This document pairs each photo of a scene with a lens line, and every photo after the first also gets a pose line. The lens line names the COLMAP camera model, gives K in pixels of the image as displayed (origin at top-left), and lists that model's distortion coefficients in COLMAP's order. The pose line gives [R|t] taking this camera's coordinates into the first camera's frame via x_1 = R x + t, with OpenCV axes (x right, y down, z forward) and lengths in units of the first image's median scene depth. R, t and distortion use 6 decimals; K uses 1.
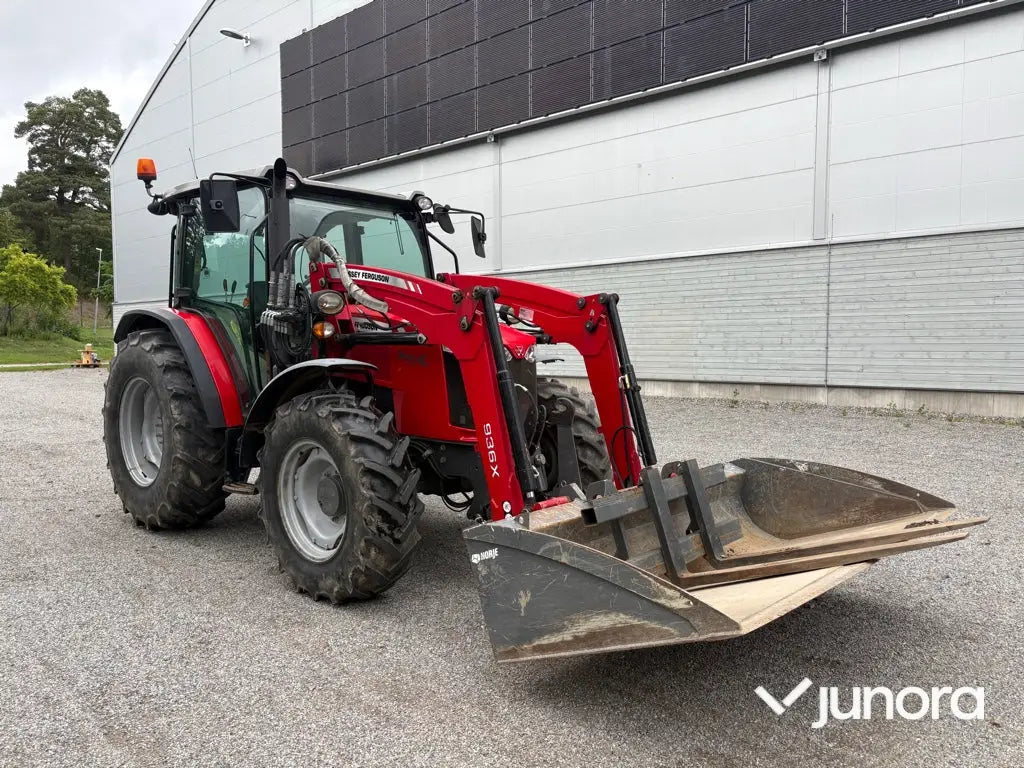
lens RADIAL K [[767.6, 0, 510.5], [0, 767.6, 391.5], [0, 0, 1]] dist [0.037536, -0.049845]
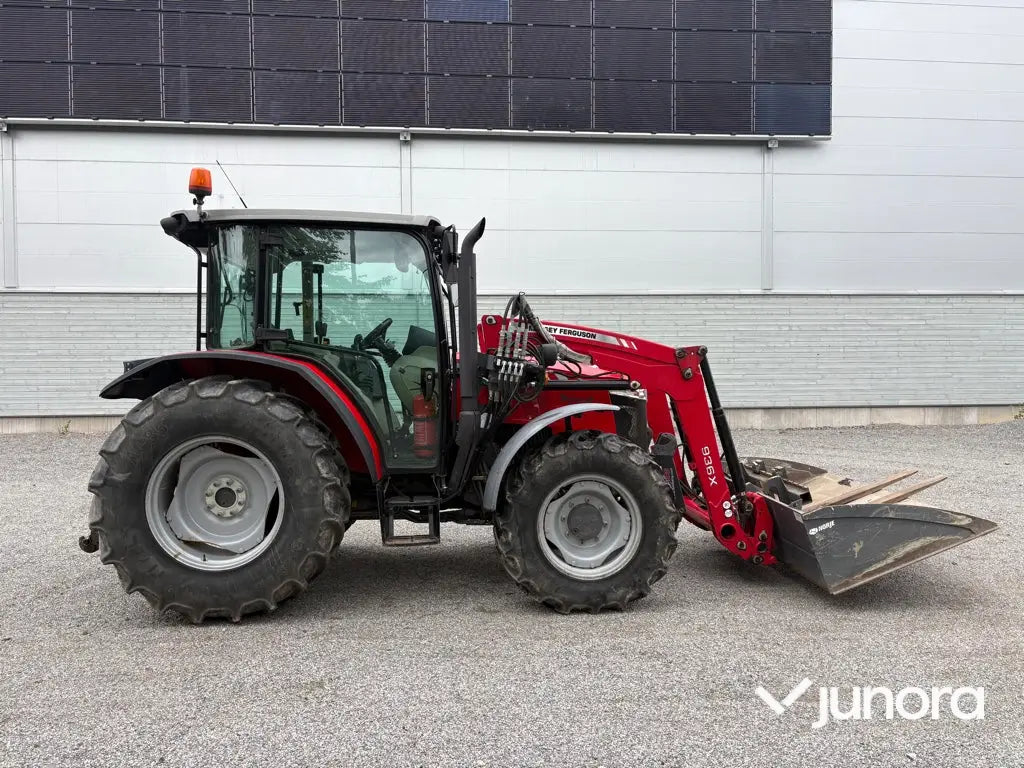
lens RADIAL K [[769.0, 0, 515.9], [0, 769.0, 396.1], [0, 0, 1]] dist [0.058242, -0.078958]
pose [[0.674380, -0.028339, 0.737840, -1.064893], [0.053477, 0.998514, -0.010526, -0.043517], [-0.736445, 0.046556, 0.674893, 0.266330]]
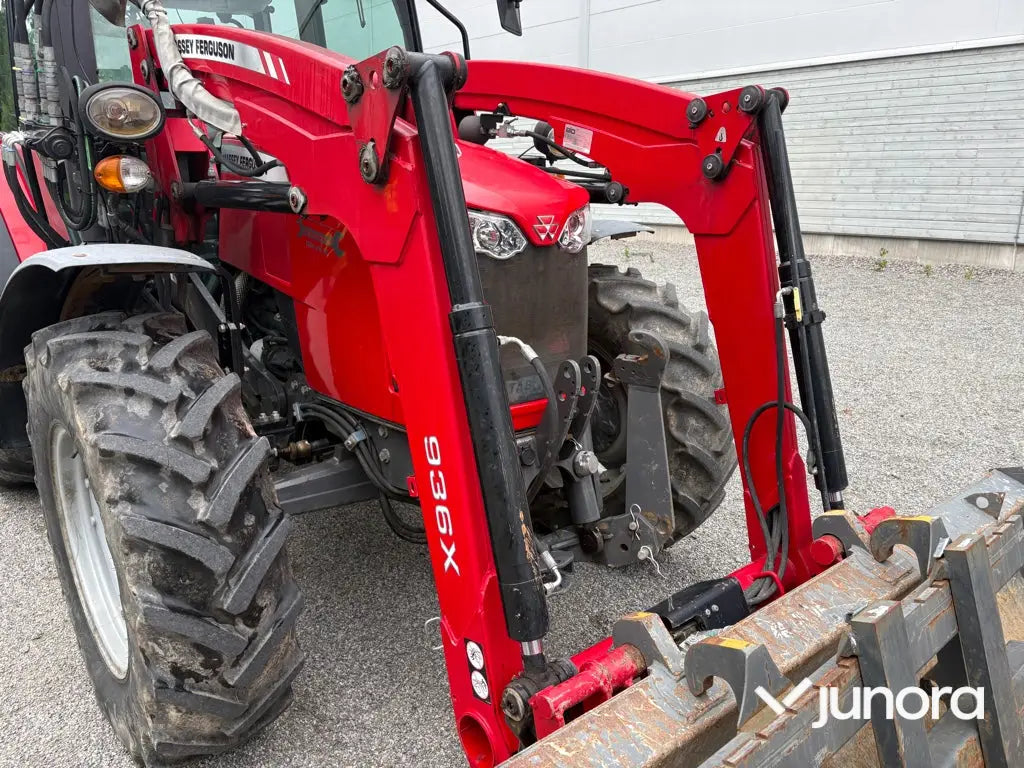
lens RADIAL K [[767.6, 0, 510.5], [0, 767.6, 391.5], [0, 0, 1]] dist [0.037536, -0.049845]
pose [[0.992908, 0.035645, -0.113415, 0.043167], [-0.011391, 0.978129, 0.207688, -0.050252], [0.118337, -0.204923, 0.971598, 0.535106]]
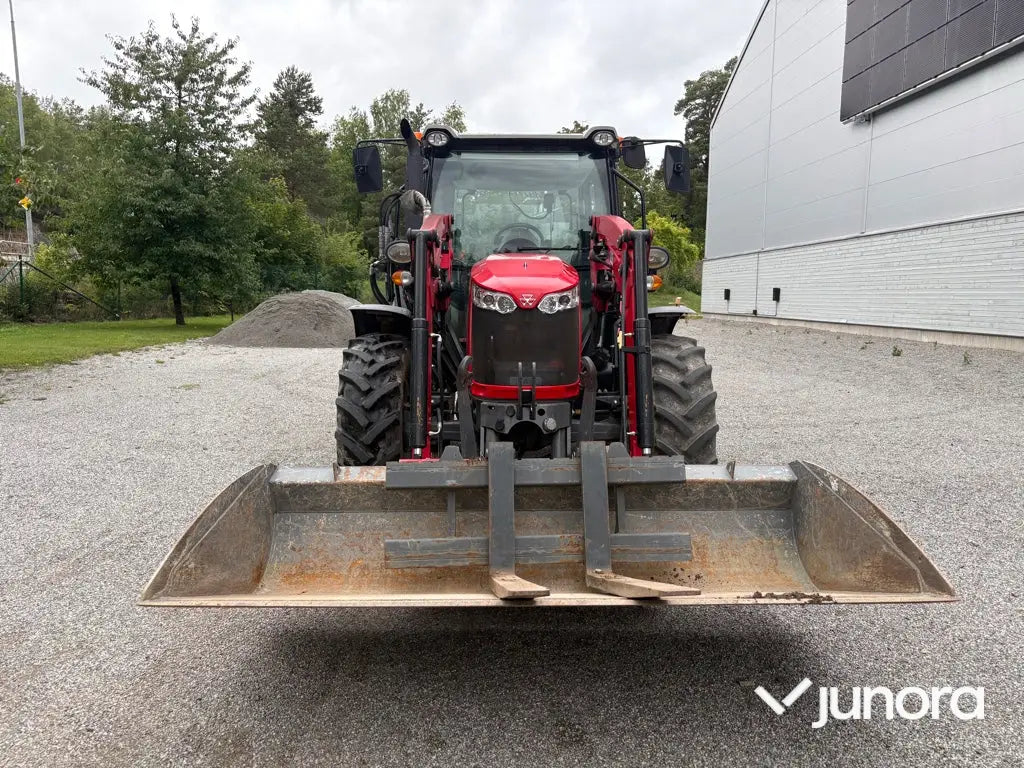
lens RADIAL K [[767.6, 0, 510.5], [0, 767.6, 391.5], [0, 0, 1]] dist [0.037536, -0.049845]
pose [[0.697301, 0.095022, -0.710452, 0.621257], [-0.053495, 0.995309, 0.080616, -0.016717], [0.714780, -0.018208, 0.699113, 0.344152]]
